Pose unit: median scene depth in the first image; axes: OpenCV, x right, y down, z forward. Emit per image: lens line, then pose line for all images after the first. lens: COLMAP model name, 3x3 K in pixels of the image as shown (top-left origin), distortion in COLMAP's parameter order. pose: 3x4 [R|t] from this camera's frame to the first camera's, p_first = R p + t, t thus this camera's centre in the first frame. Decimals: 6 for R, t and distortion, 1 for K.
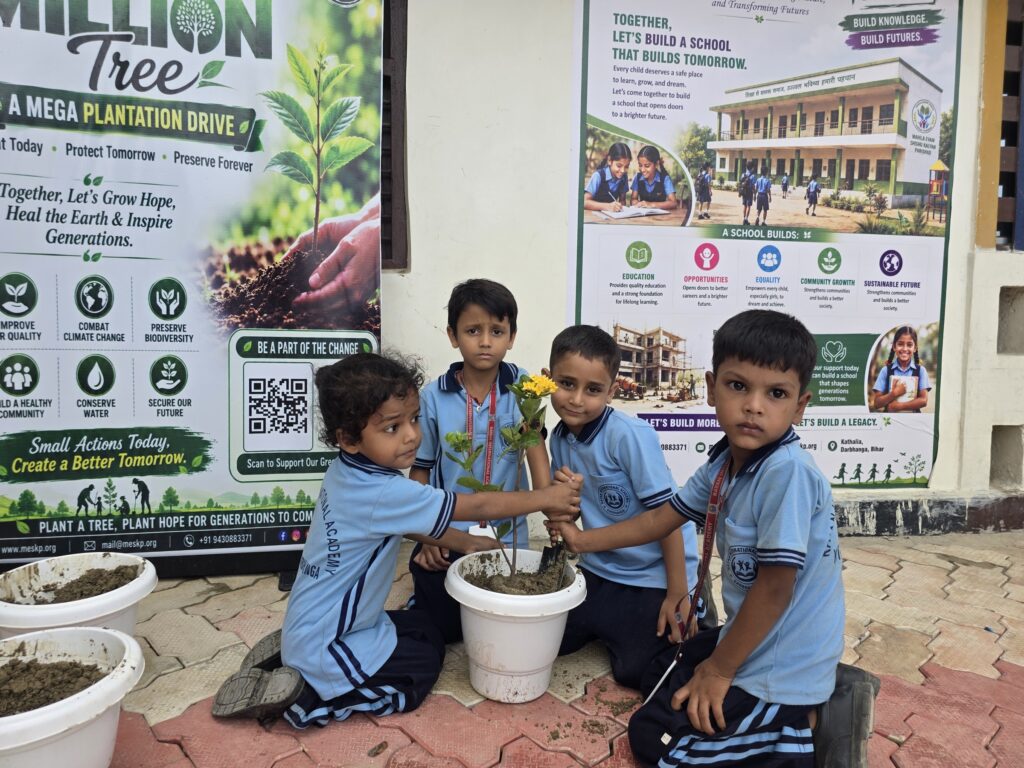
lens RADIAL K [[753.8, 0, 533.3], [0, 753.8, 375.9], [0, 0, 1]] dist [0.045136, -0.058286]
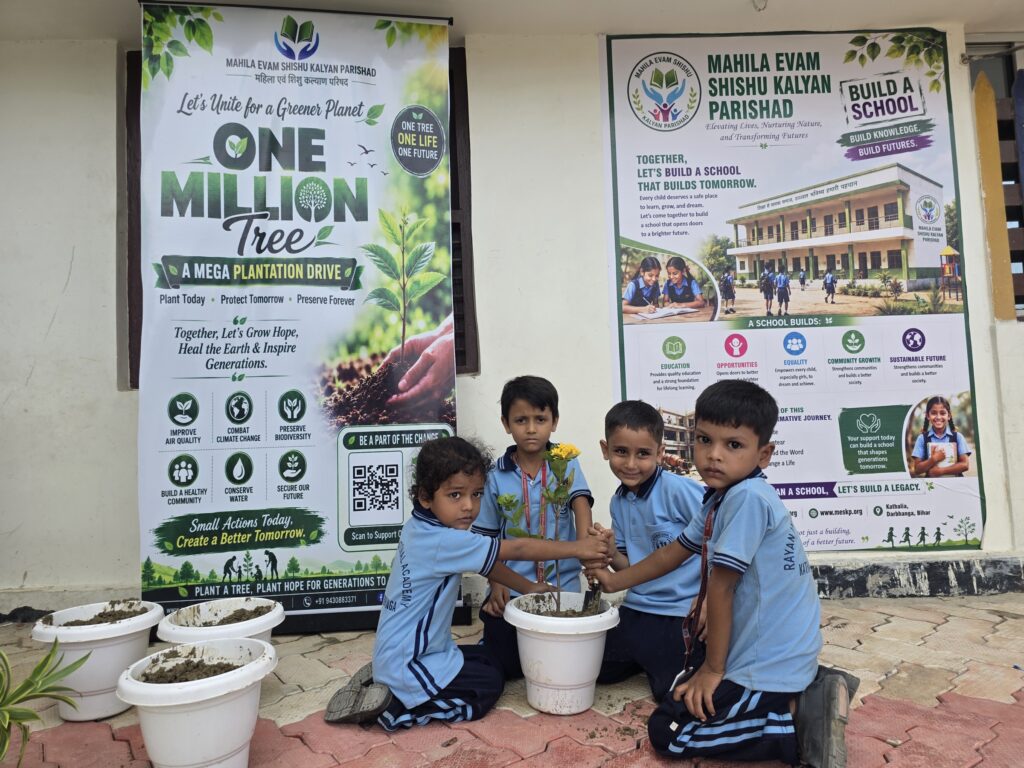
lens RADIAL K [[753.8, 0, 533.3], [0, 753.8, 375.9], [0, 0, 1]] dist [0.045136, -0.058286]
pose [[0.987363, -0.067106, -0.143568, 0.109454], [0.044601, 0.986971, -0.154590, 0.064185], [0.152072, 0.146233, 0.977492, -0.198937]]
